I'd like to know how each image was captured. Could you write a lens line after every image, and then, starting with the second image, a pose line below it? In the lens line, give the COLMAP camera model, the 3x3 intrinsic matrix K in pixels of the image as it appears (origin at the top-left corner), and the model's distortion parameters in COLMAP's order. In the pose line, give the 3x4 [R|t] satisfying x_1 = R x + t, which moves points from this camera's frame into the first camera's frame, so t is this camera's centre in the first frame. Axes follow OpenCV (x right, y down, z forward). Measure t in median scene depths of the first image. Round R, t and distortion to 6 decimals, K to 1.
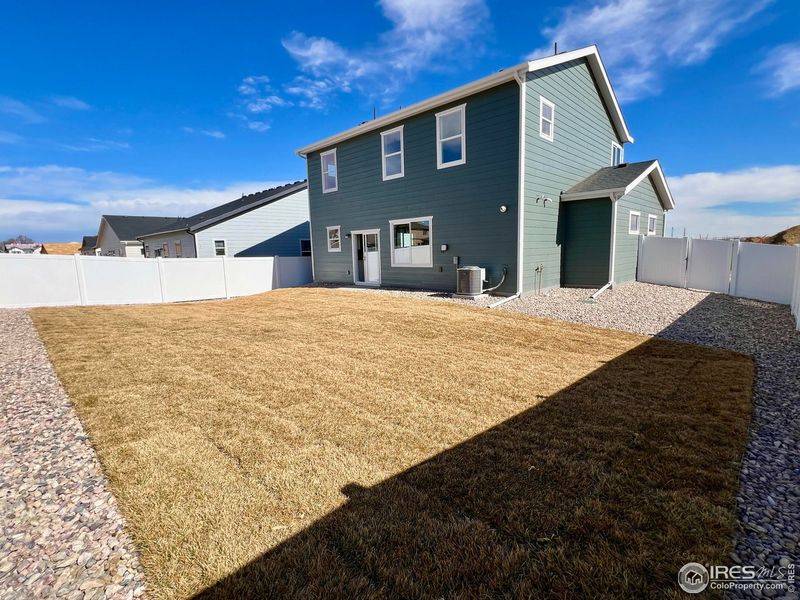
lens RADIAL K [[378.7, 0, 400.0], [0, 378.7, 304.3], [0, 0, 1]] dist [-0.005124, -0.000239]
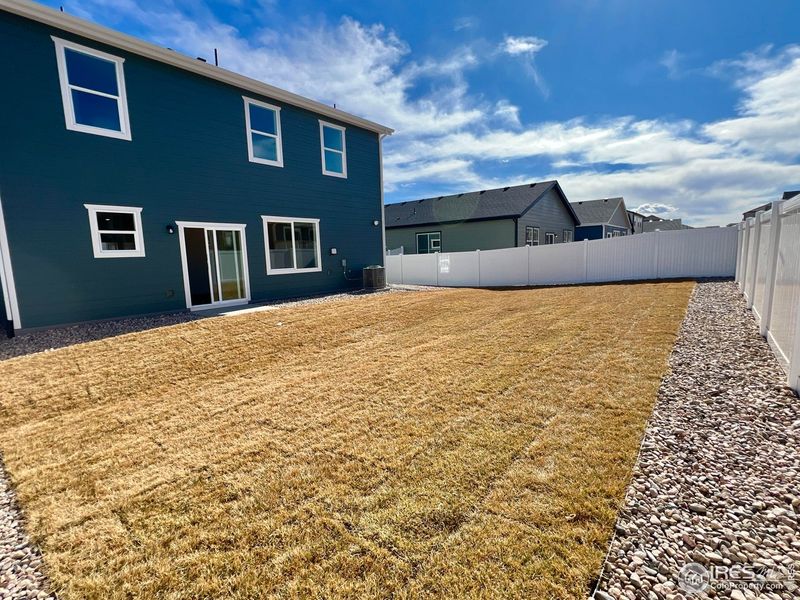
lens RADIAL K [[378.7, 0, 397.6], [0, 378.7, 300.0], [0, 0, 1]] dist [-0.005124, -0.000239]
pose [[-0.076397, -0.101022, 0.991947, -0.787098], [0.163841, 0.980059, 0.112430, -0.087515], [-0.983524, 0.171111, -0.058322, 0.752532]]
